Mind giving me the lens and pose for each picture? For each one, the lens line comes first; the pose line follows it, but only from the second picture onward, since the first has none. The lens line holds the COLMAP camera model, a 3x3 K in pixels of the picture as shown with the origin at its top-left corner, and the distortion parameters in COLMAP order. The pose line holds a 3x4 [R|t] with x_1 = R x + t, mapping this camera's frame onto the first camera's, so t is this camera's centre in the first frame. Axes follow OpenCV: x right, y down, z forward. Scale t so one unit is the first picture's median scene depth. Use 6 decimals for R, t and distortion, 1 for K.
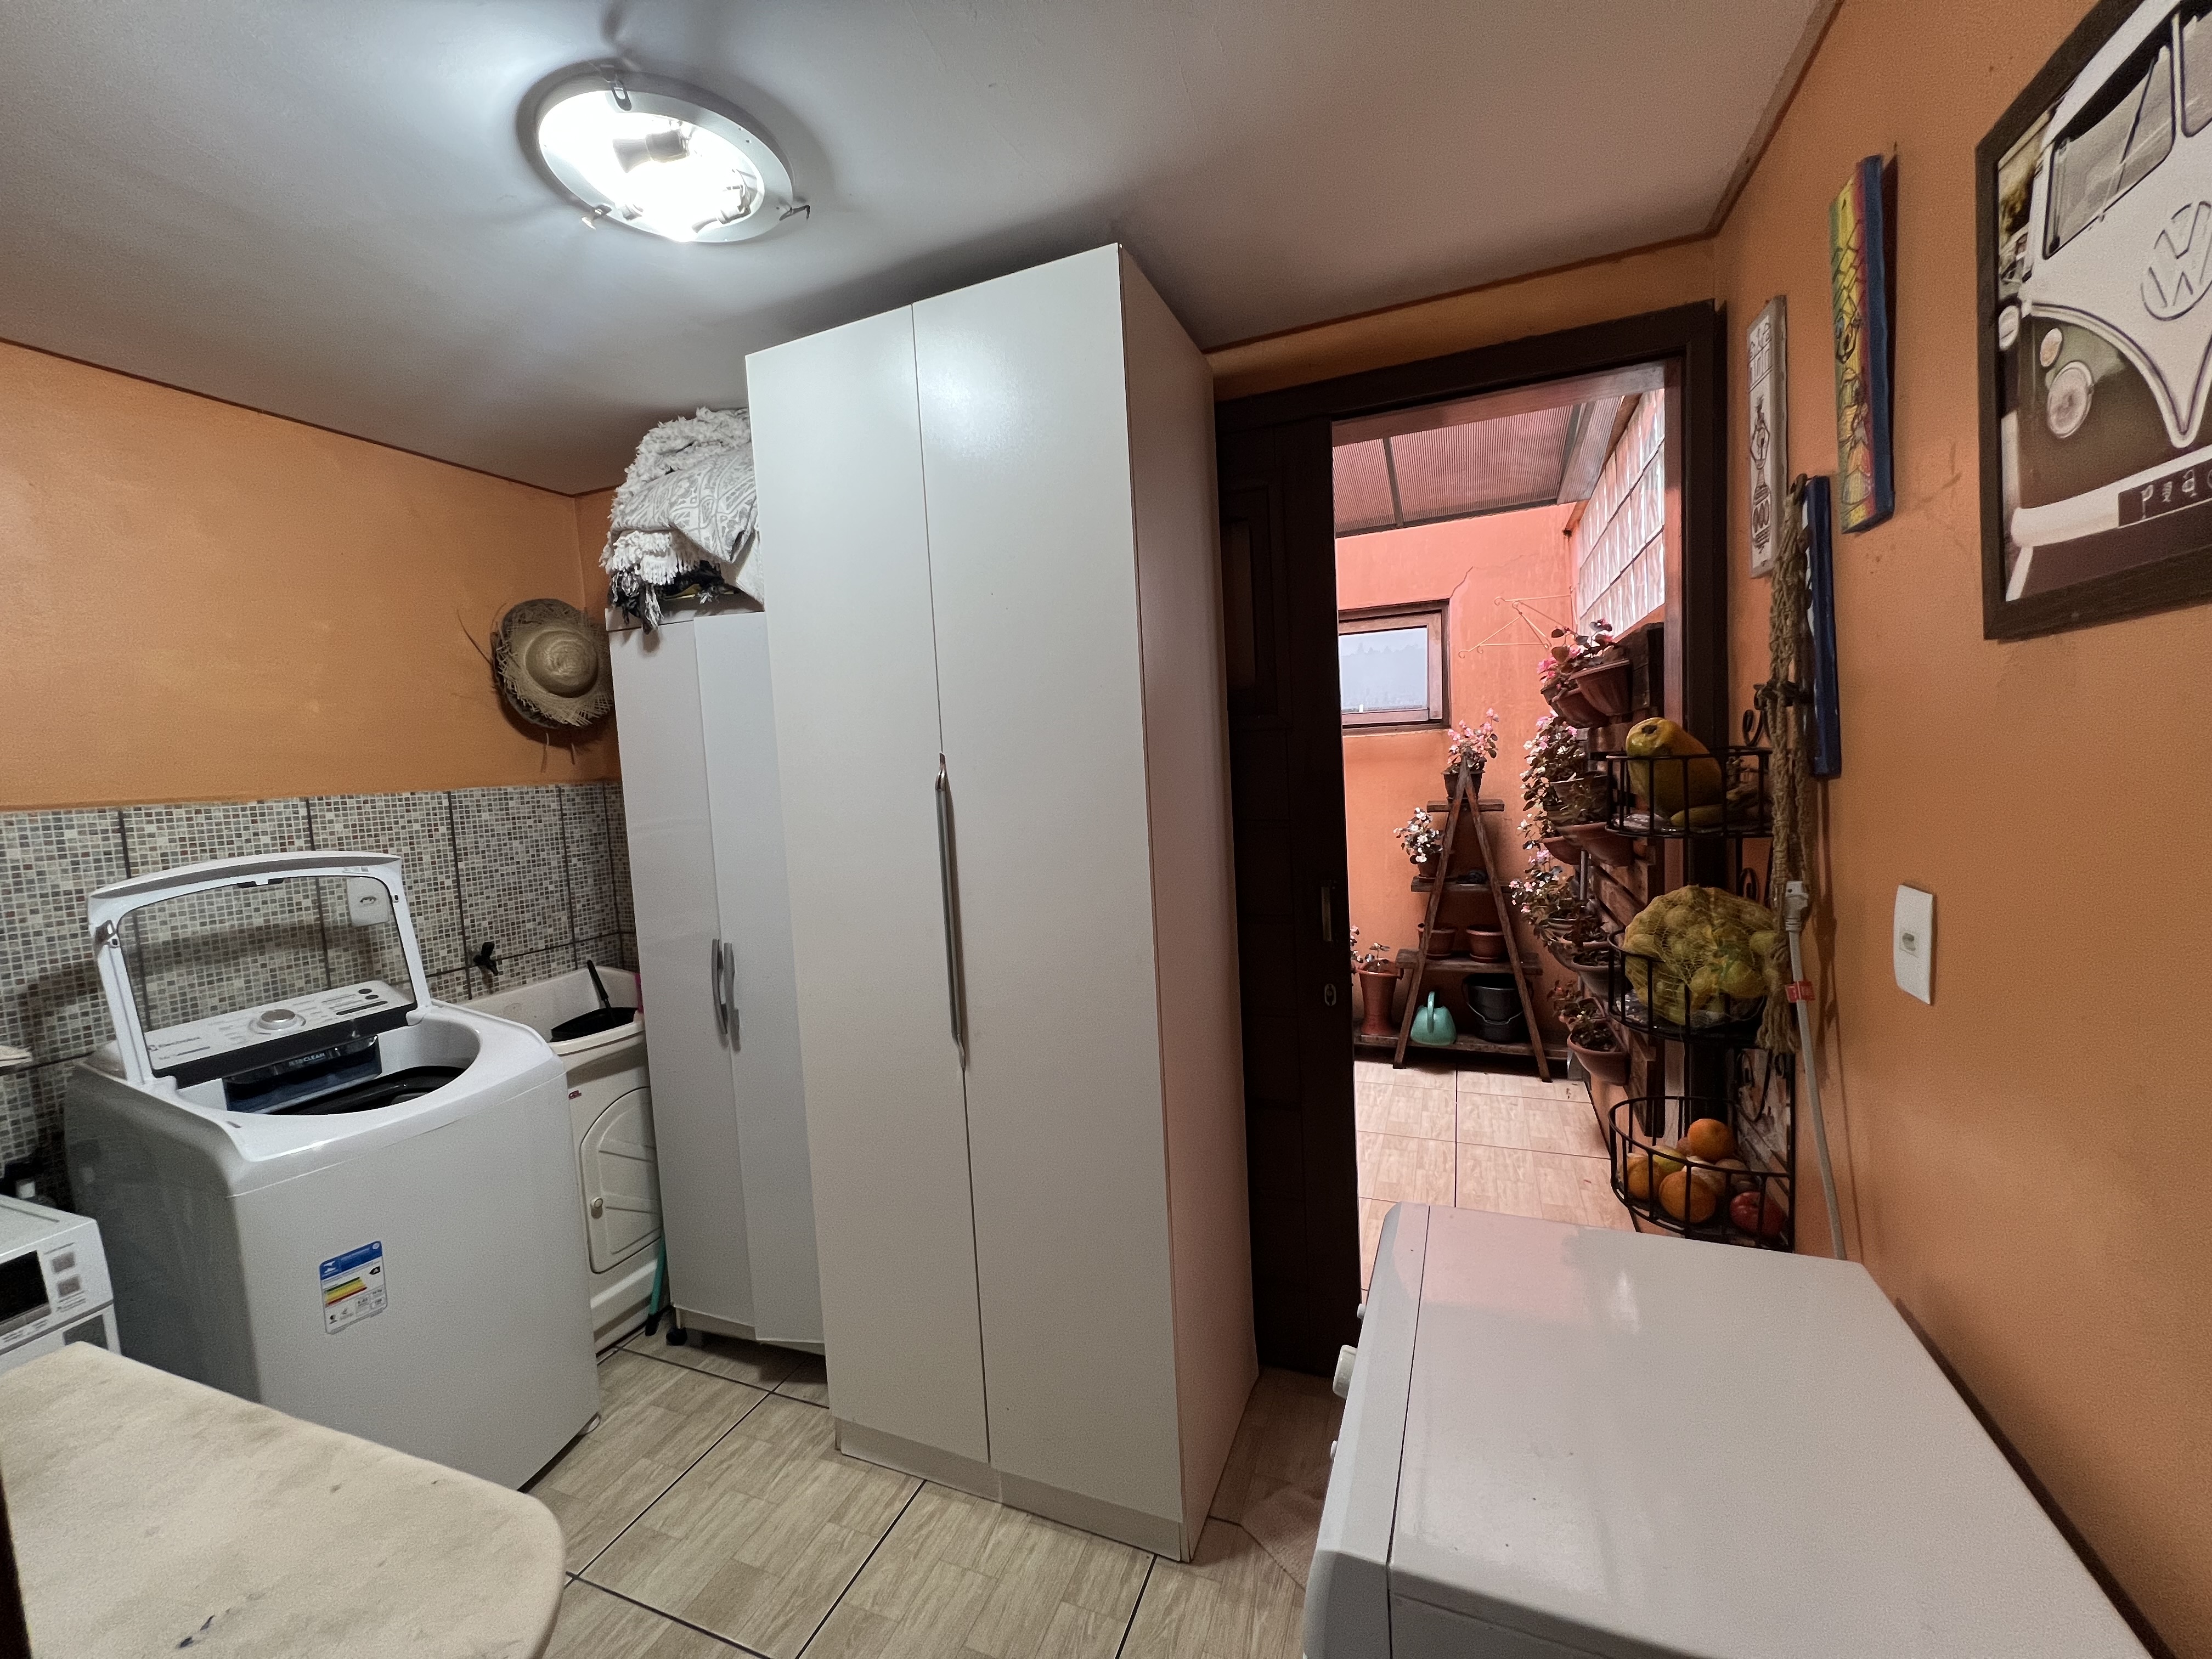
lens RADIAL K [[881.0, 0, 1106.0], [0, 881.0, 829.5], [0, 0, 1]] dist [0.001562, 0.000000]
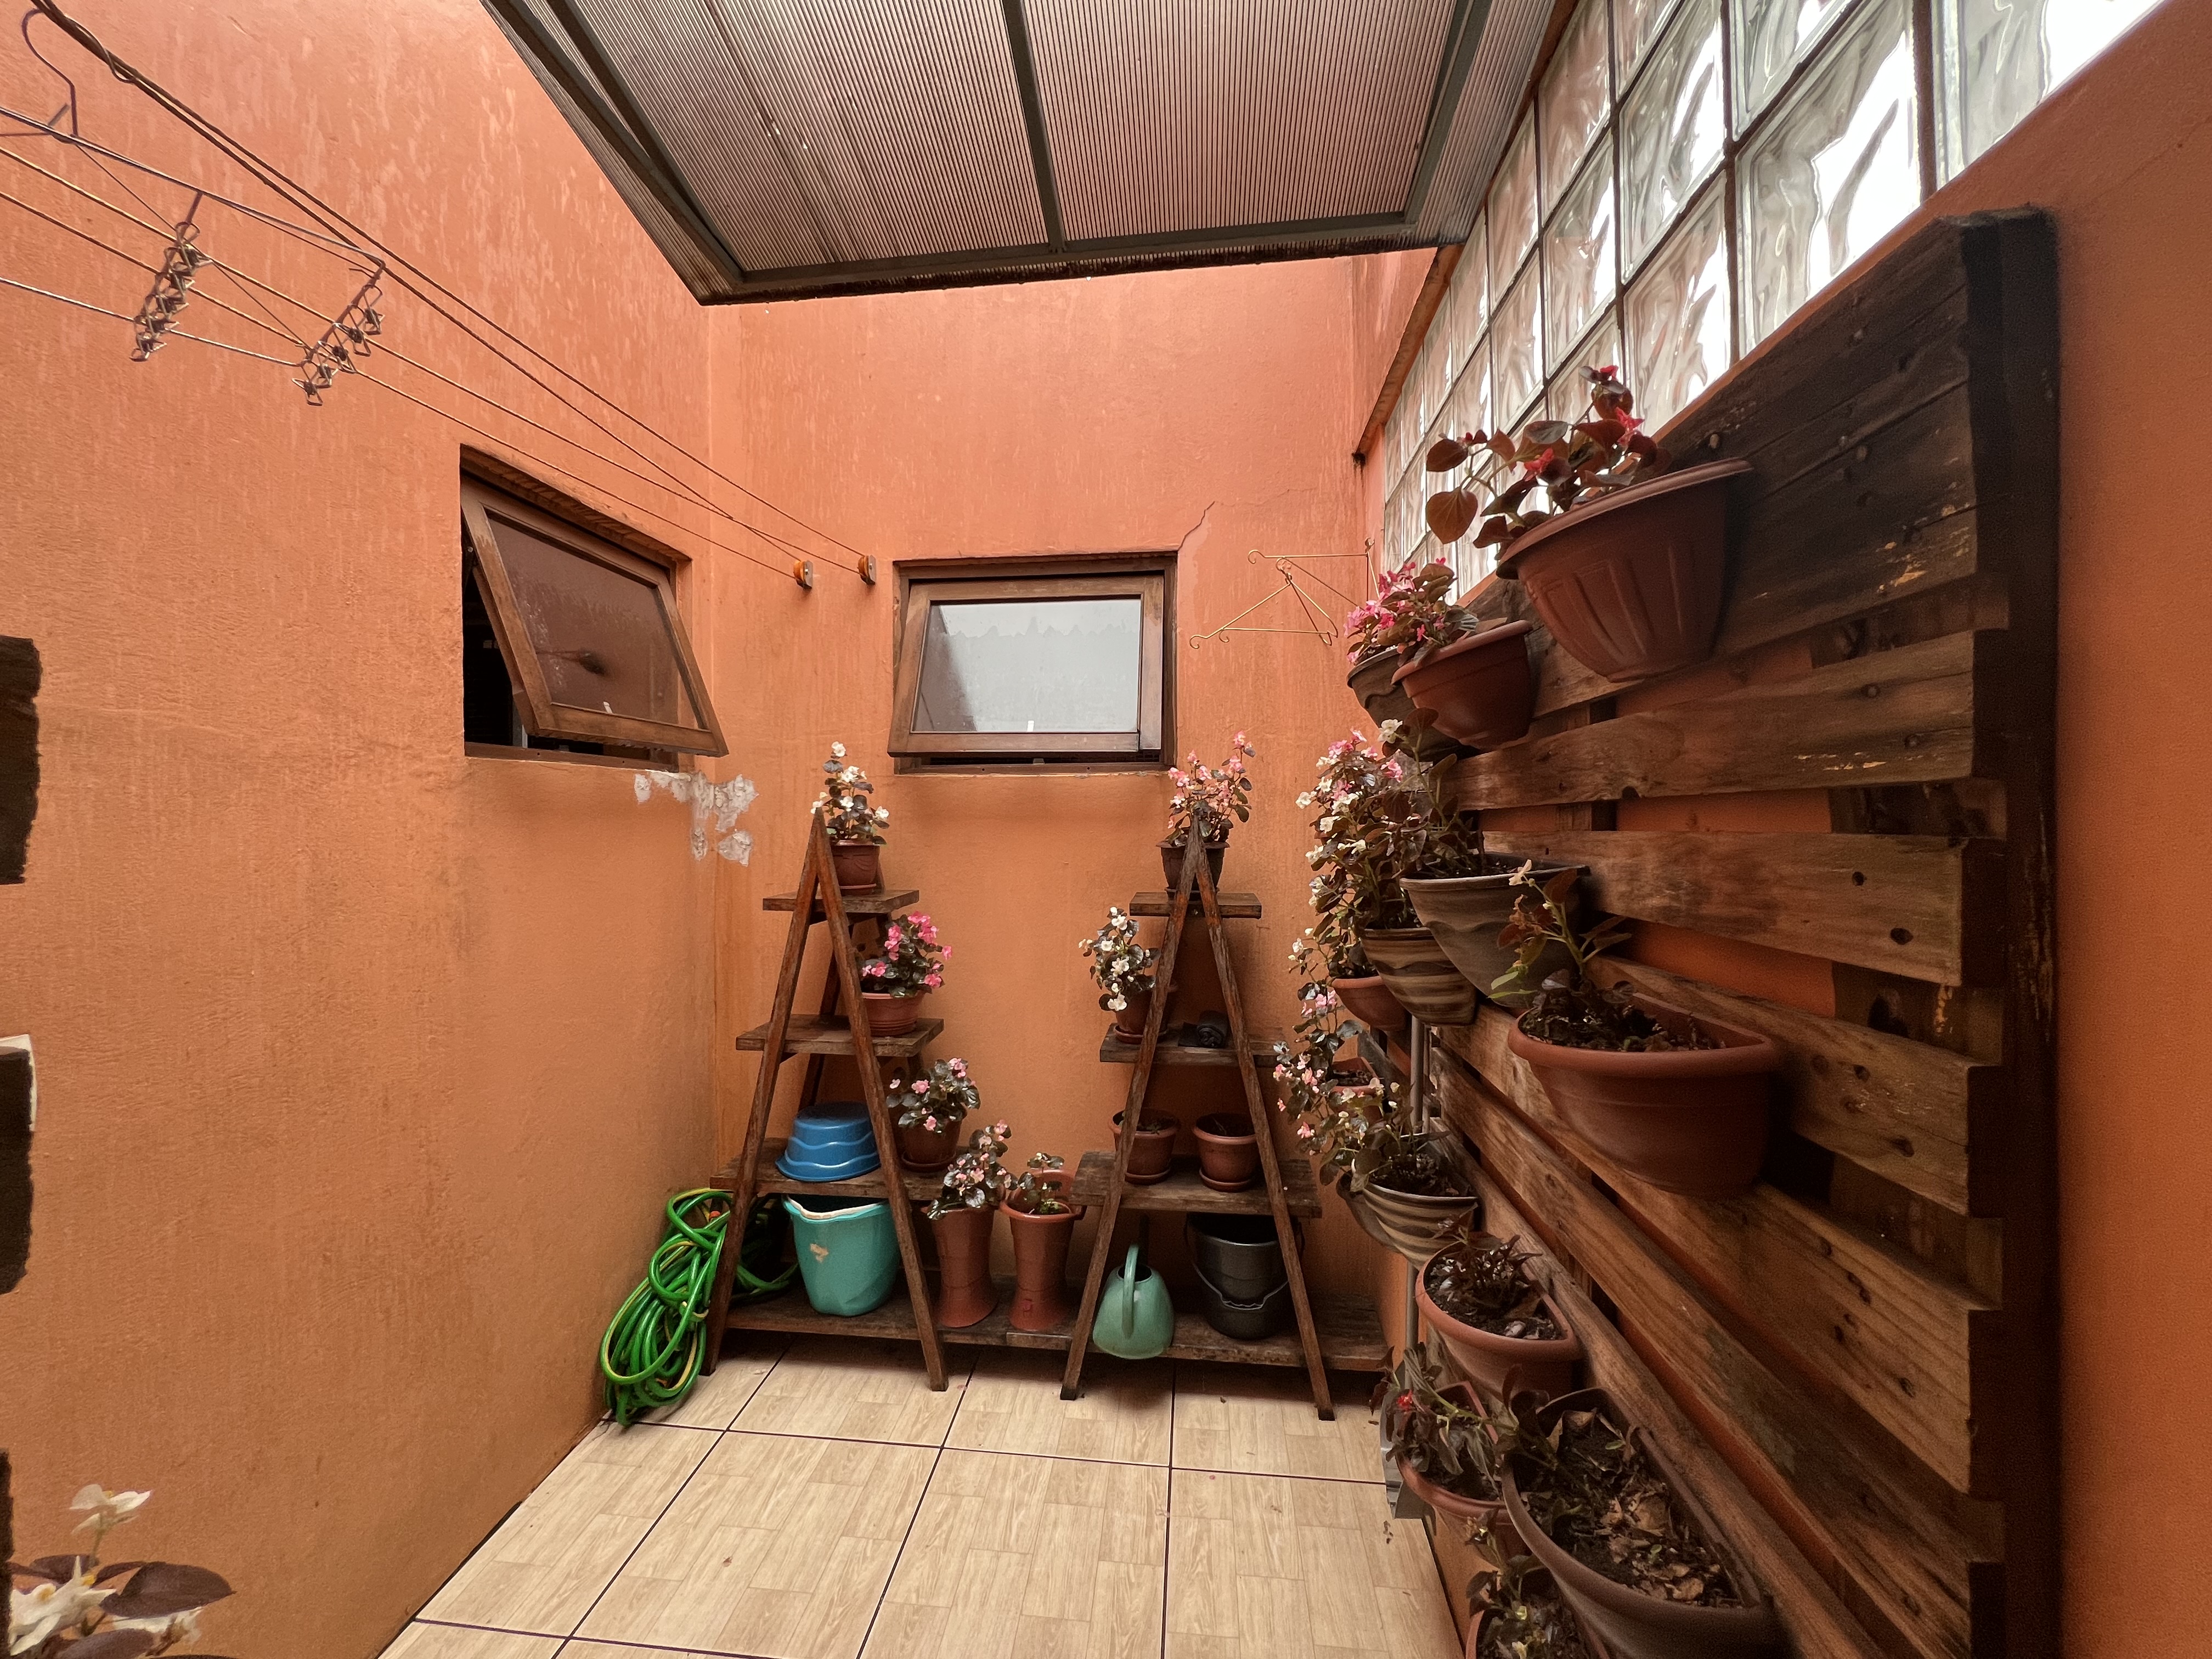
lens RADIAL K [[883.8, 0, 1106.0], [0, 883.8, 829.5], [0, 0, 1]] dist [-0.000808, -0.000038]
pose [[0.960317, 0.043791, 0.275451, 0.197566], [-0.023907, 0.996887, -0.075134, -0.031285], [-0.277883, 0.065568, 0.958375, 0.478139]]
